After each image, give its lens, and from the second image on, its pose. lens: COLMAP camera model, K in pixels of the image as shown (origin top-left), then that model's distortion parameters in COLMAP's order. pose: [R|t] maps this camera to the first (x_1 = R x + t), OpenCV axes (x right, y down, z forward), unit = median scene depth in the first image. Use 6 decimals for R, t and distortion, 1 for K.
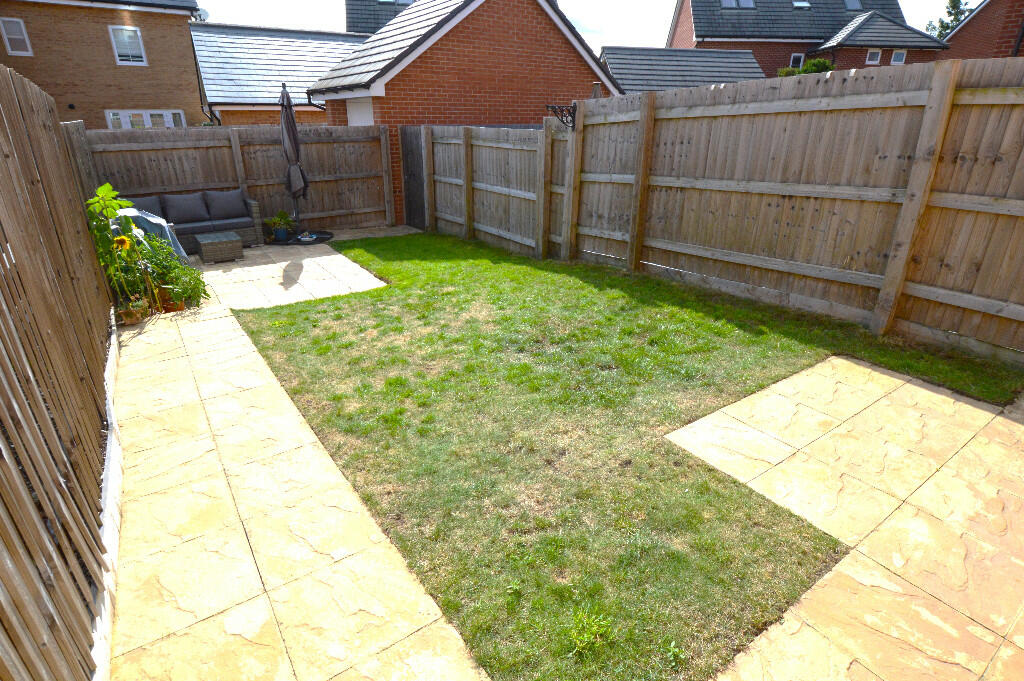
lens RADIAL K [[529.4, 0, 511.0], [0, 529.4, 344.6], [0, 0, 1]] dist [-0.027840, 0.001309]
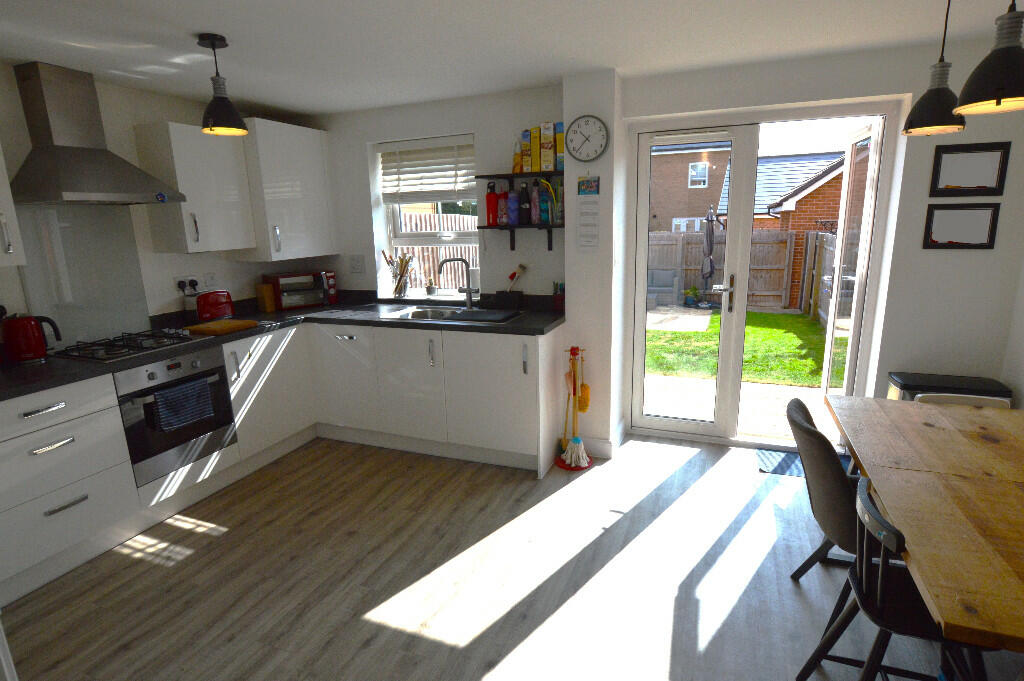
lens RADIAL K [[529.4, 0, 511.0], [0, 529.4, 344.6], [0, 0, 1]] dist [-0.027840, 0.001309]
pose [[0.539941, 0.167155, -0.824938, 0.981004], [-0.306124, 0.951962, -0.007472, 0.138984], [0.784061, 0.256567, 0.565173, -0.400137]]
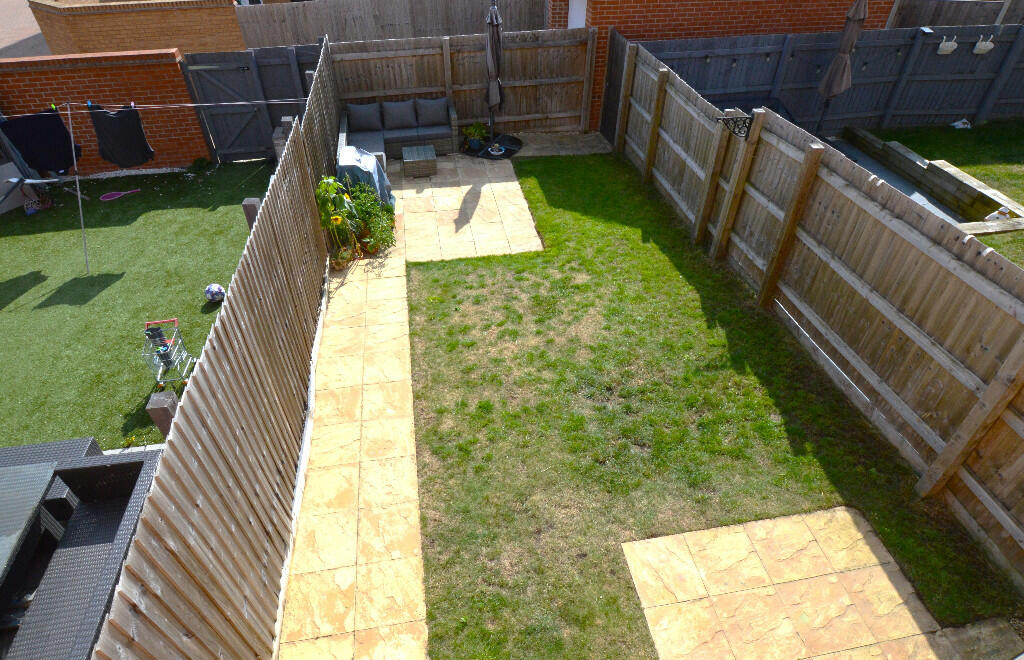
lens RADIAL K [[572.5, 0, 504.3], [0, 572.5, 330.9], [0, 0, 1]] dist [-0.050837, 0.021757]
pose [[0.902315, 0.272593, -0.333948, 0.195178], [-0.158343, 0.930113, 0.331388, -0.439036], [0.400943, -0.246138, 0.882418, -0.172646]]
